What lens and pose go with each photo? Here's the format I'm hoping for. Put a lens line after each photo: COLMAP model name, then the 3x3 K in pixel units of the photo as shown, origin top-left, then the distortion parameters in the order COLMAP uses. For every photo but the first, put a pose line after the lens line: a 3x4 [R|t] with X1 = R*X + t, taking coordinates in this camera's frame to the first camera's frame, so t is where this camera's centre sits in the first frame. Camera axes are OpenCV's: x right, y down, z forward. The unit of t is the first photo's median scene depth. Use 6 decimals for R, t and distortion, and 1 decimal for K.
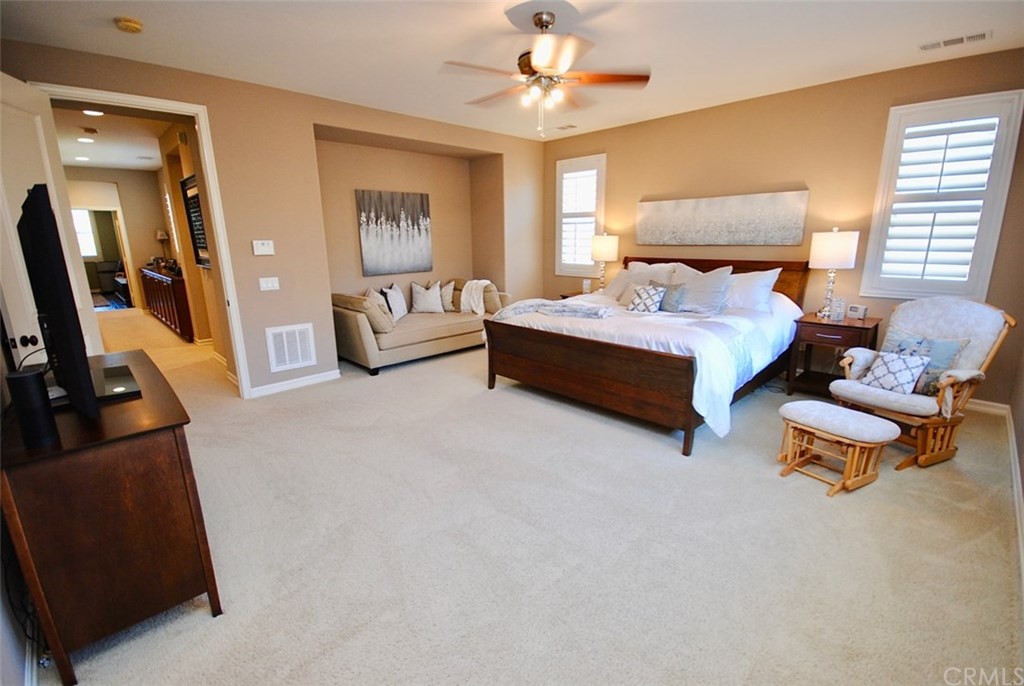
lens RADIAL K [[450.6, 0, 513.9], [0, 450.6, 343.9], [0, 0, 1]] dist [-0.001646, 0.000141]
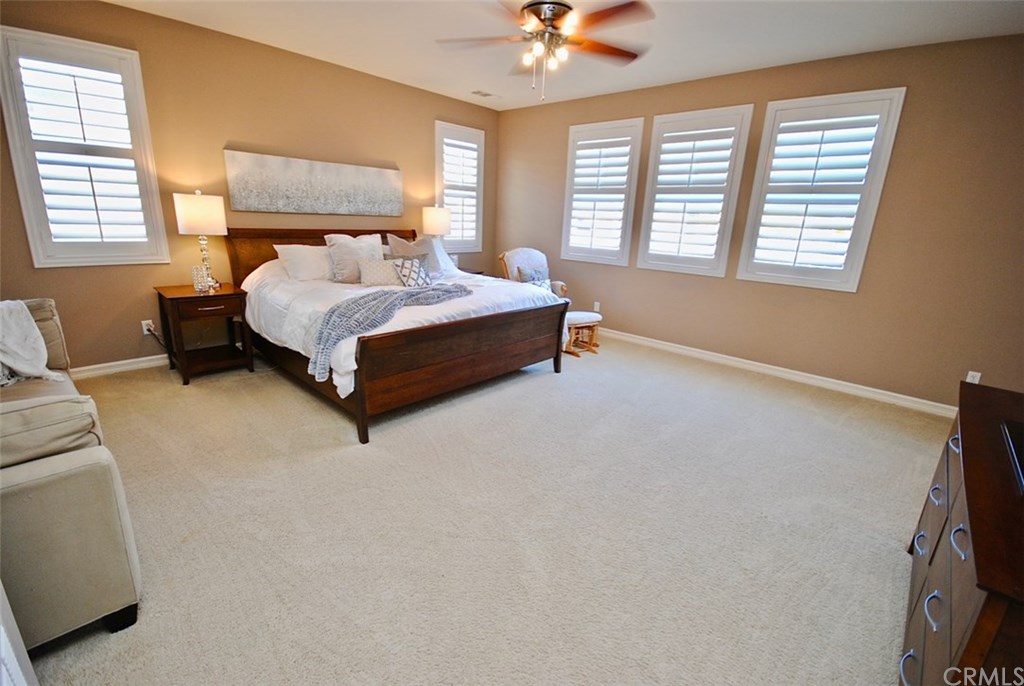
lens RADIAL K [[431.9, 0, 512.9], [0, 431.9, 338.2], [0, 0, 1]] dist [-0.000383, -0.000149]
pose [[-0.021545, -0.264378, 0.964179, -0.596669], [0.184984, 0.946696, 0.263718, -0.158131], [-0.982505, 0.184040, 0.028509, 0.728429]]
